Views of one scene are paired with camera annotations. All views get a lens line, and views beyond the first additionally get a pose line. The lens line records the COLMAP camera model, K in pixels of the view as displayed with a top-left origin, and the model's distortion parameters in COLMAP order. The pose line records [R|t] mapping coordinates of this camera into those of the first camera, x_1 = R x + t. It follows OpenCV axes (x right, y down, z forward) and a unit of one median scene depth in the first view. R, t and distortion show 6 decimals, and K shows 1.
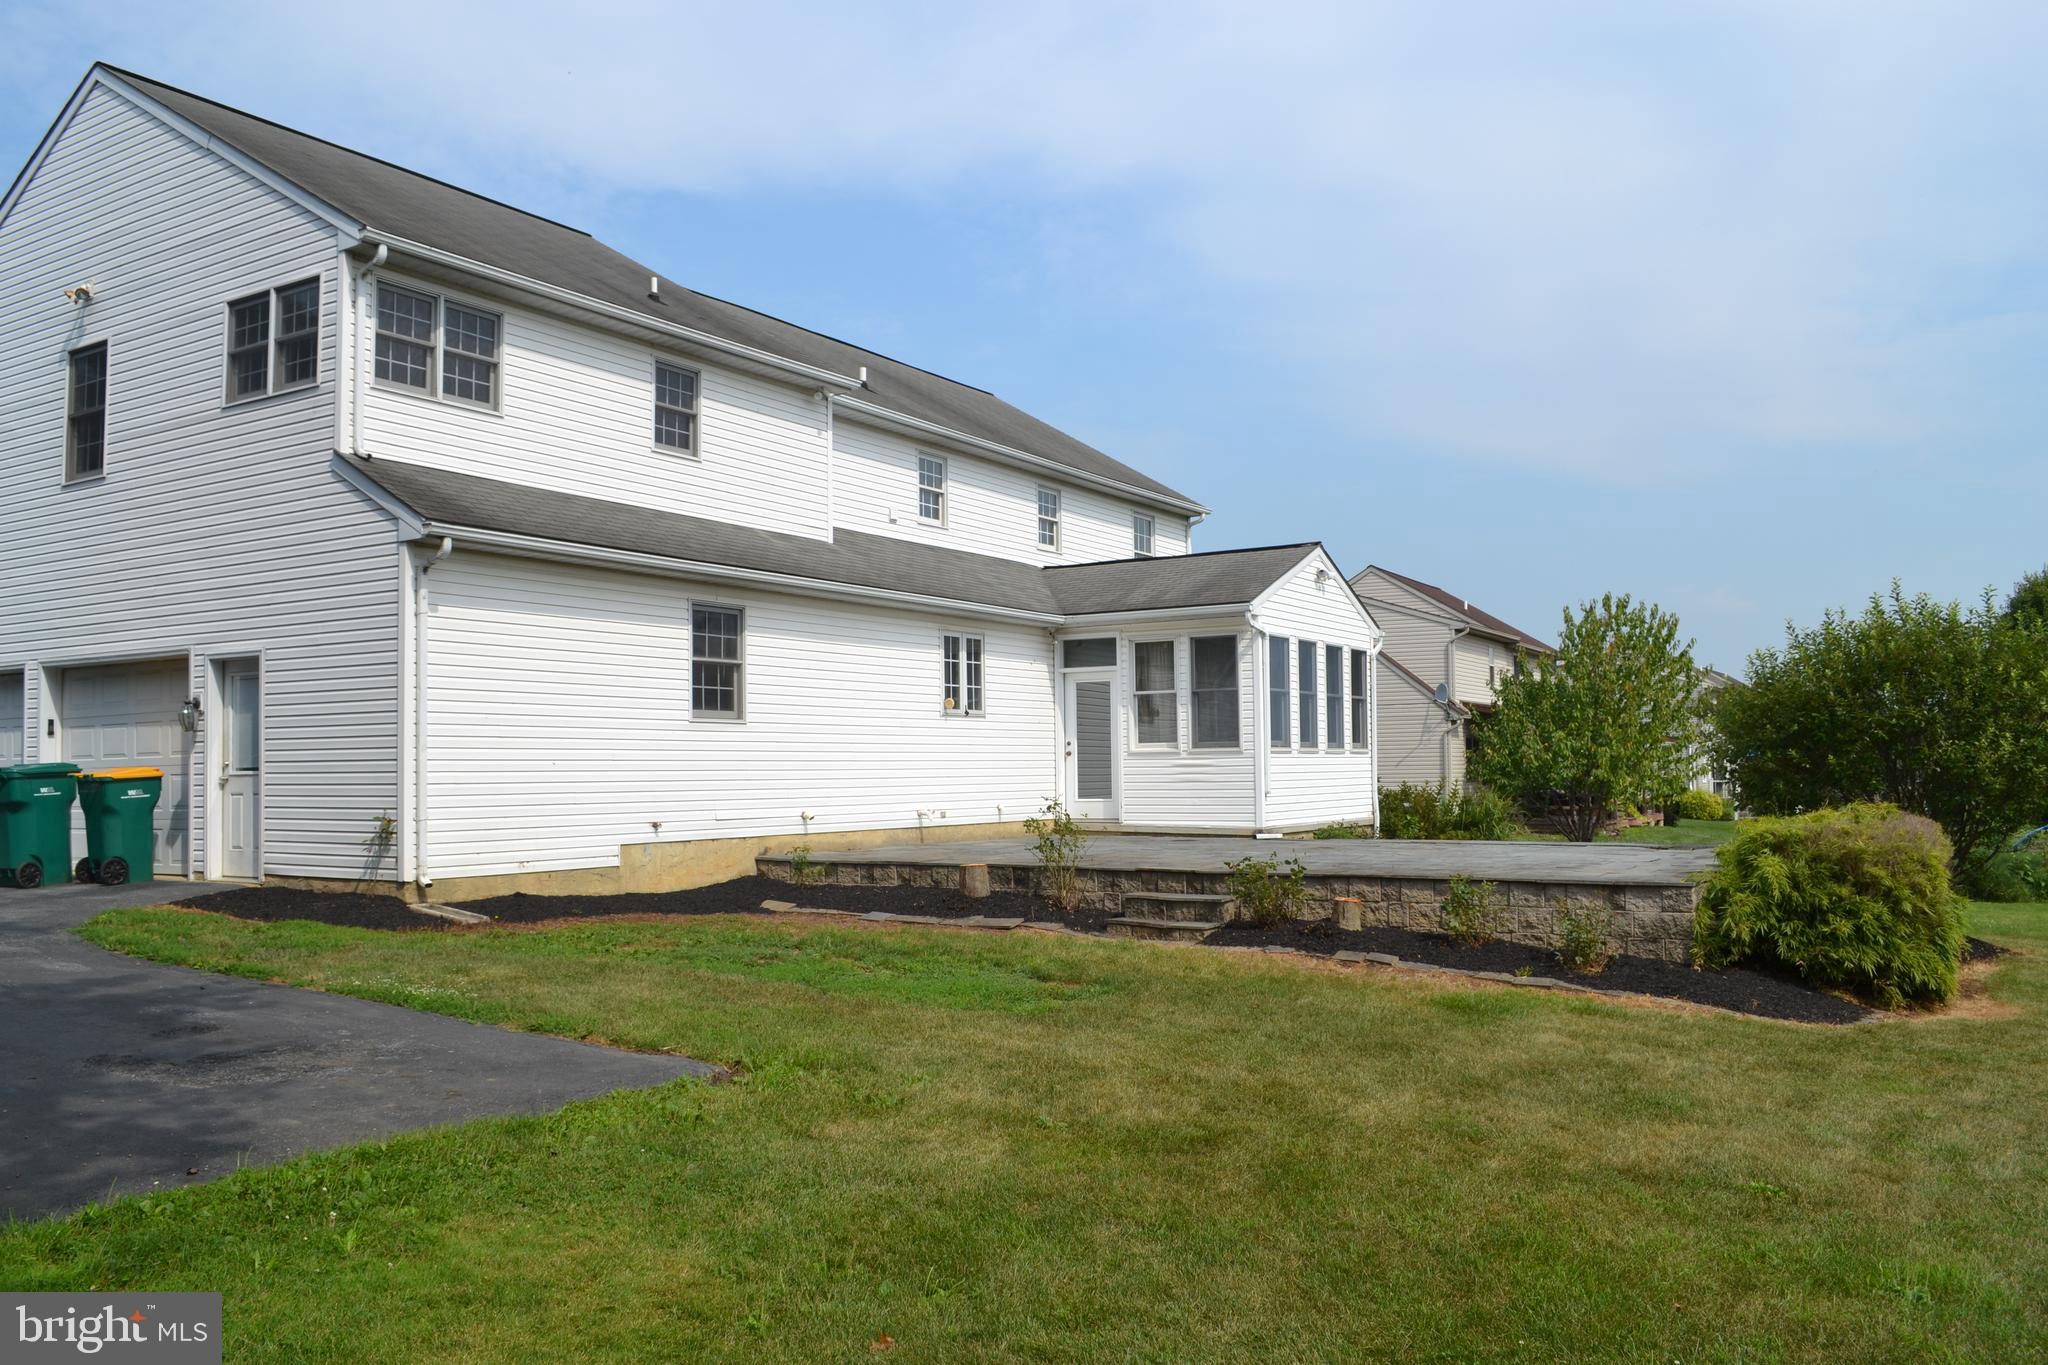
lens RADIAL K [[1627.5, 0, 1024.1], [0, 1627.5, 689.3], [0, 0, 1]] dist [-0.075512, -0.002845]
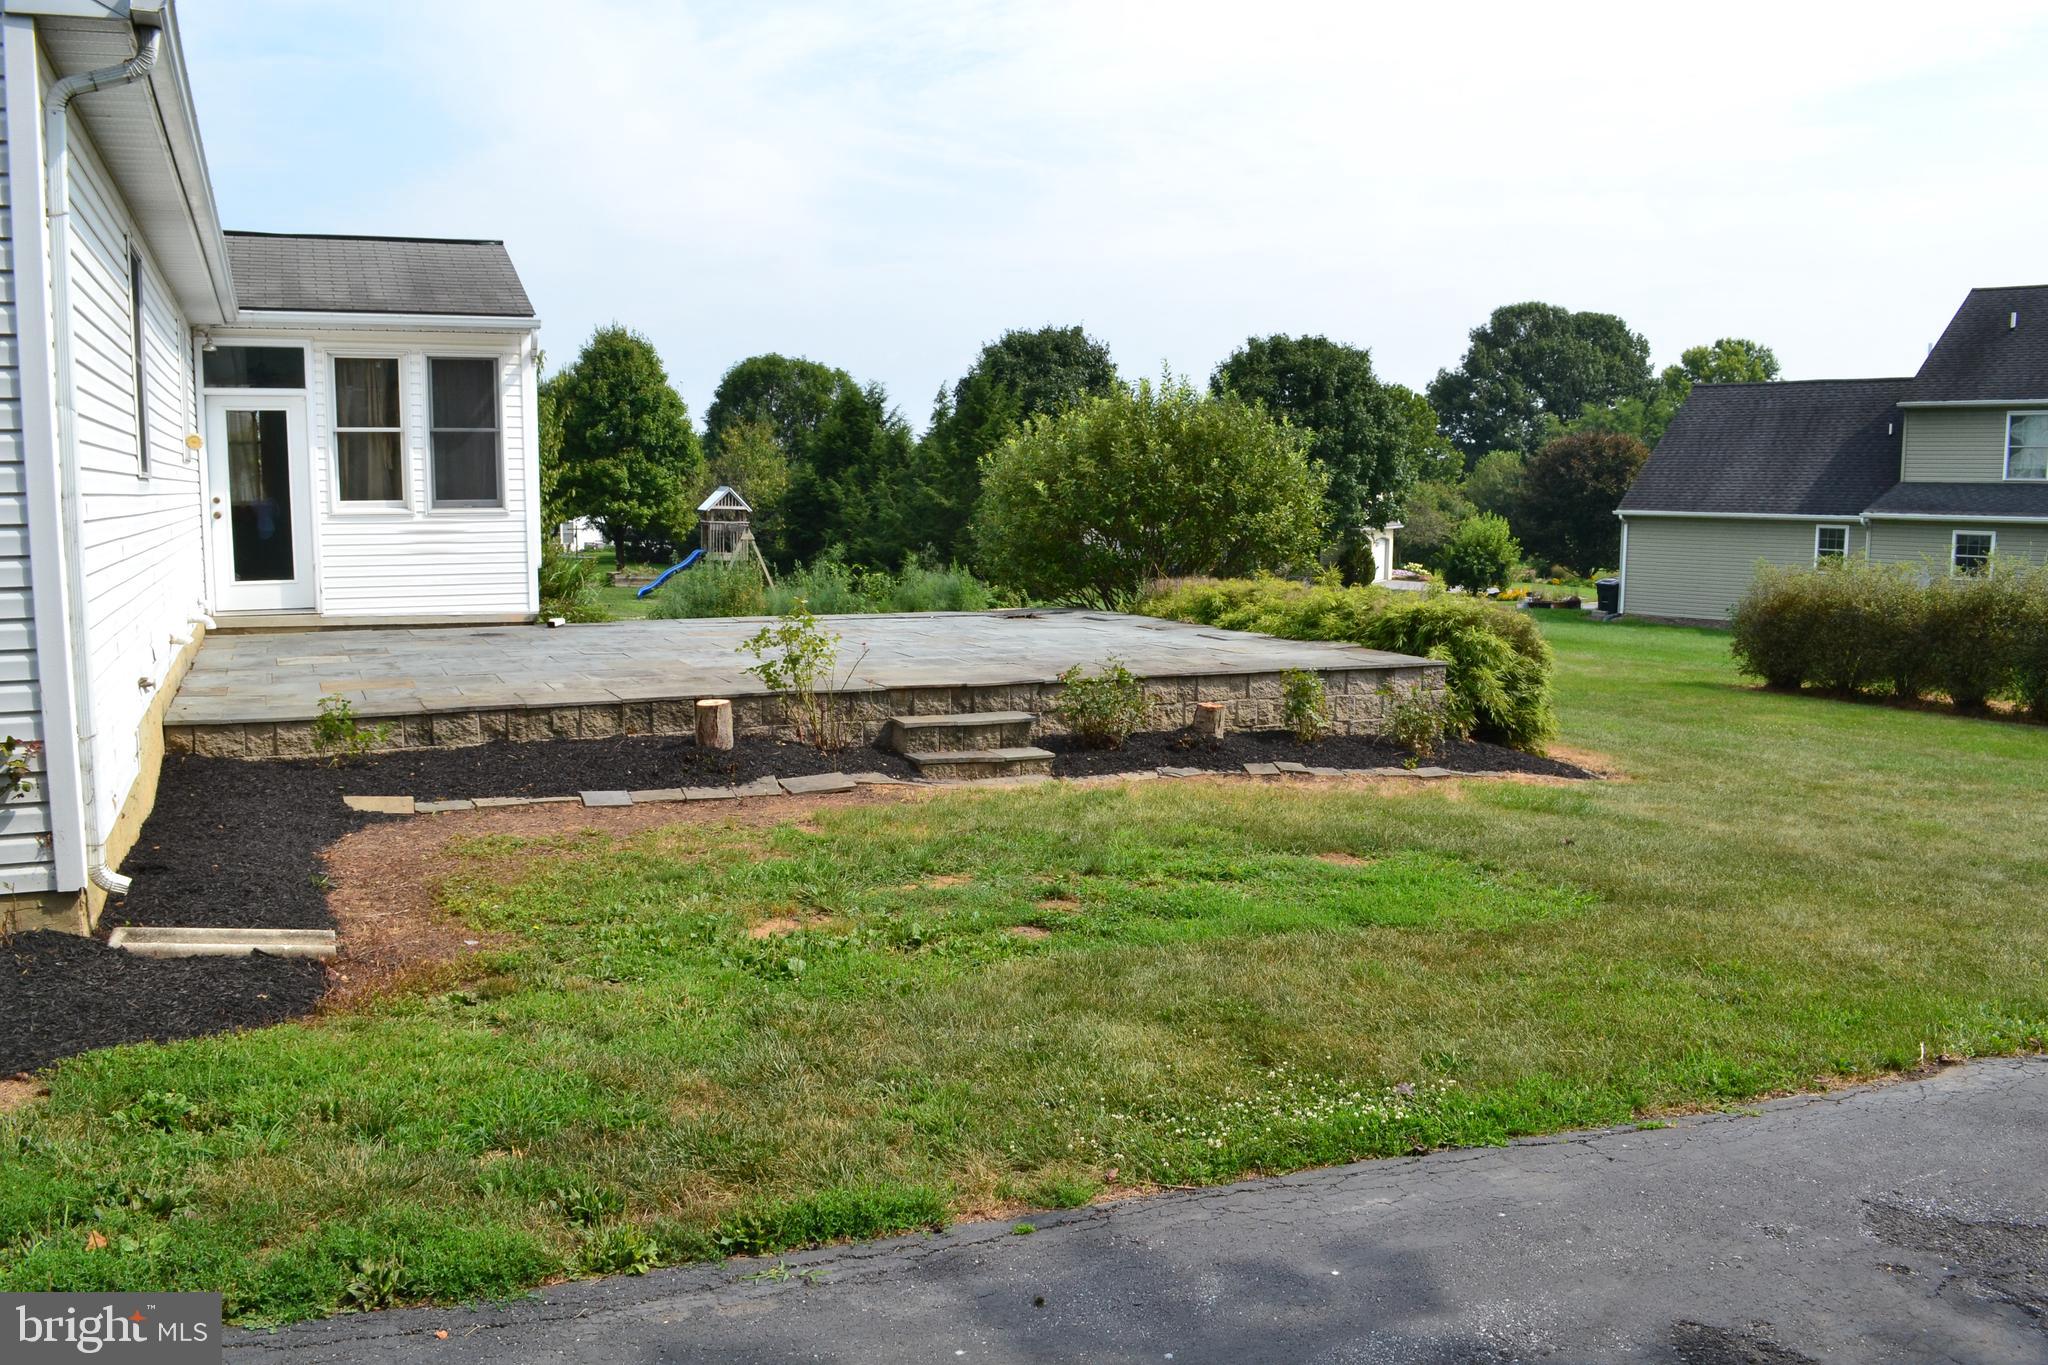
lens RADIAL K [[1627.5, 0, 1023.4], [0, 1627.5, 685.3], [0, 0, 1]] dist [-0.075512, -0.002845]
pose [[0.563424, -0.087756, 0.821494, -0.454376], [-0.049016, 0.989040, 0.139271, 0.000814], [-0.824712, -0.118735, 0.552948, 0.466127]]
